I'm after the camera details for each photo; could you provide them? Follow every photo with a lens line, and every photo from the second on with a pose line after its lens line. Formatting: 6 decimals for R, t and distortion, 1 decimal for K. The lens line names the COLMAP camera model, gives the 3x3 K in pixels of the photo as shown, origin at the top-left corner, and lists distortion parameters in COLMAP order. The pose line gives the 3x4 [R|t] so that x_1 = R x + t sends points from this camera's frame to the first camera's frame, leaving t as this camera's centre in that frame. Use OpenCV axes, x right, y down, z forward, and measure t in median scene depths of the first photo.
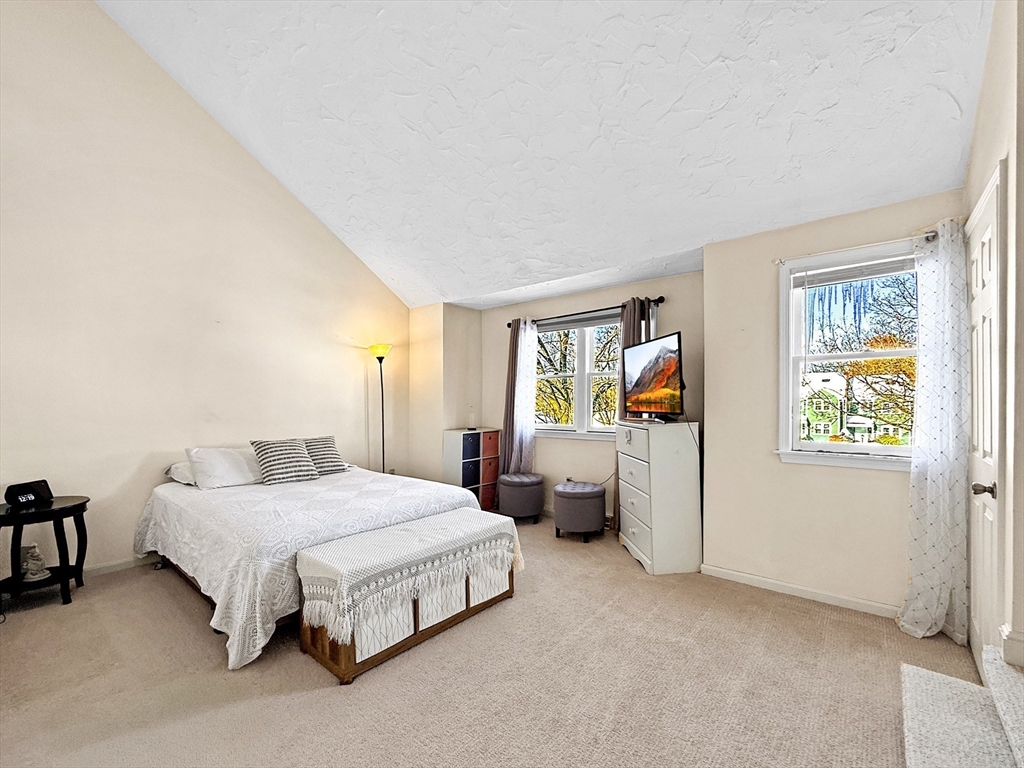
lens RADIAL K [[437.9, 0, 532.8], [0, 437.9, 400.6], [0, 0, 1]] dist [0.003198, 0.000059]
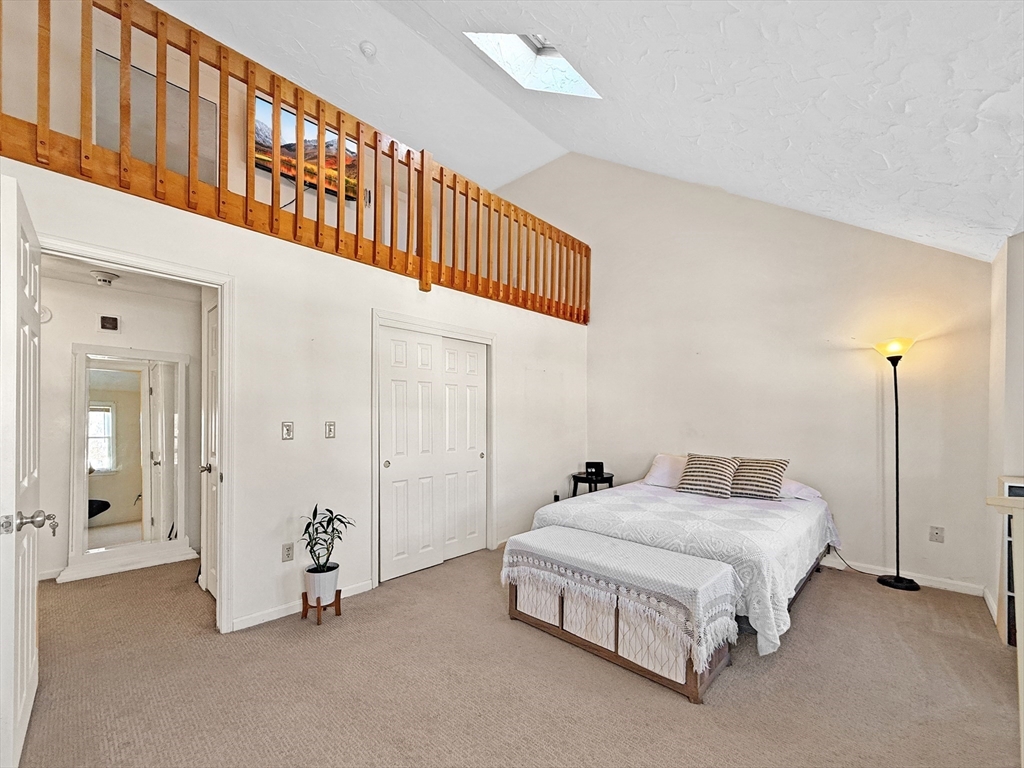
lens RADIAL K [[412.1, 0, 493.9], [0, 412.1, 422.0], [0, 0, 1]] dist [0.002185, 0.001483]
pose [[-0.094733, 0.007979, -0.995471, 0.760061], [-0.009065, 0.999920, 0.008877, 0.007022], [0.995461, 0.009865, -0.094653, 0.910162]]
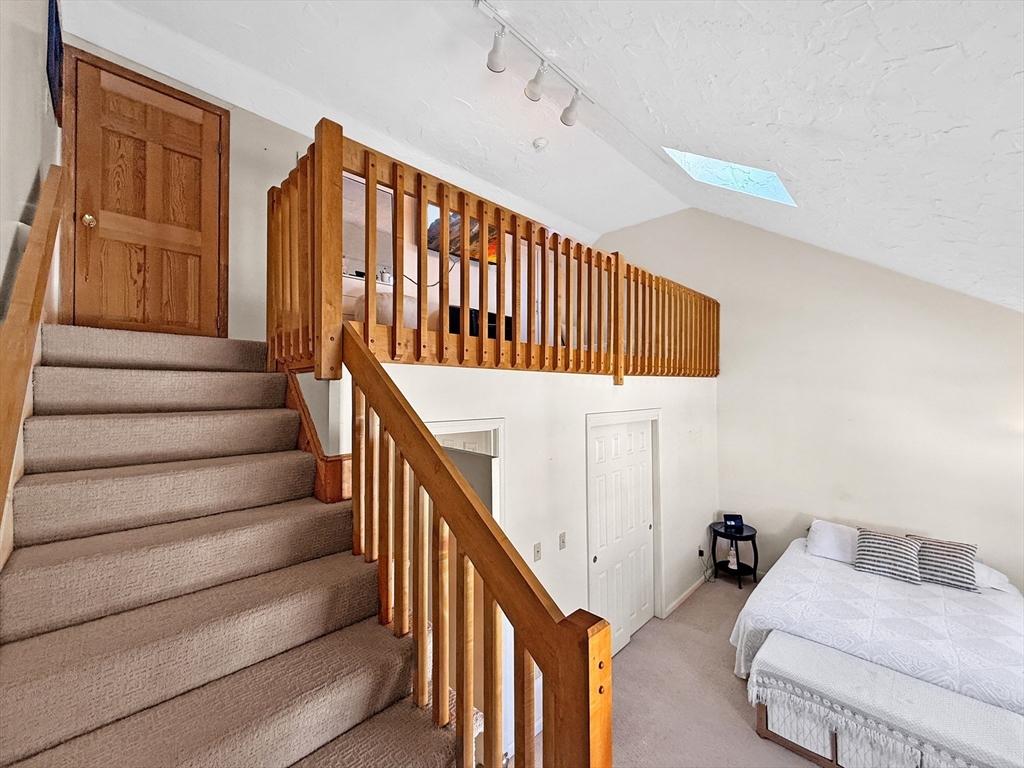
lens RADIAL K [[412.1, 0, 502.2], [0, 412.1, 387.1], [0, 0, 1]] dist [0.002185, 0.001483]
pose [[-0.108484, -0.007745, -0.994068, 0.886681], [0.000697, 0.999969, -0.007867, -0.426067], [0.994098, -0.001547, -0.108475, 0.258445]]
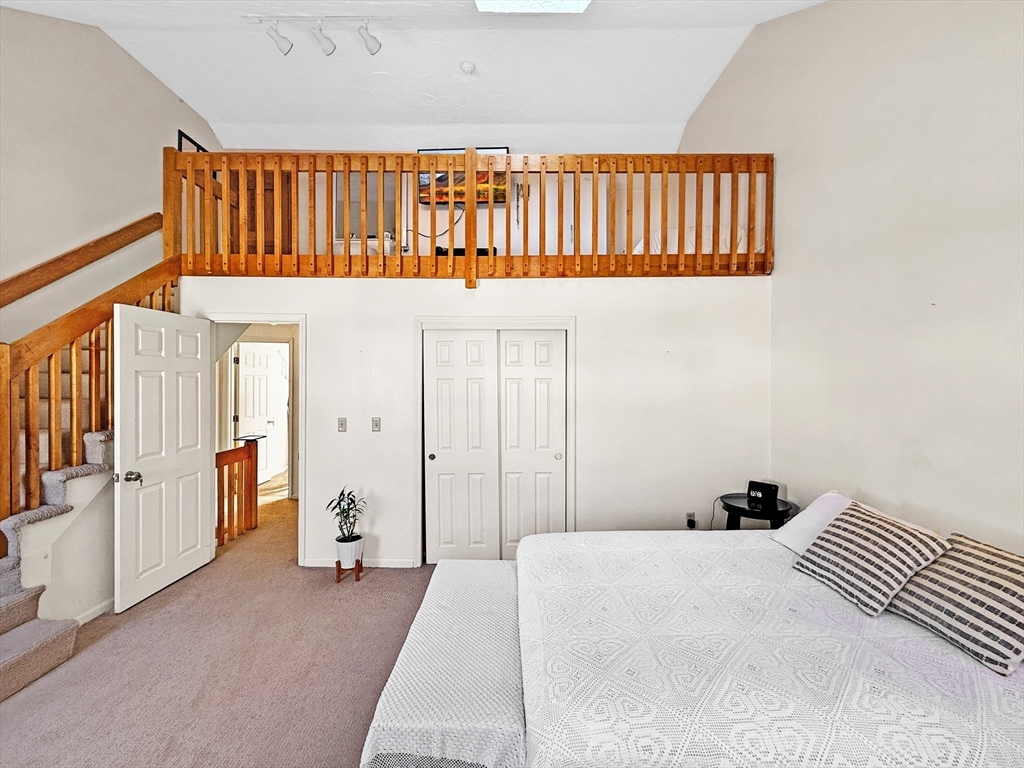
lens RADIAL K [[412.1, 0, 510.5], [0, 412.1, 384.2], [0, 0, 1]] dist [0.002185, 0.001483]
pose [[-0.770713, 0.004939, -0.637163, 0.149141], [-0.005470, 0.999882, 0.014366, -0.122704], [0.637158, 0.014558, -0.770595, 1.757074]]
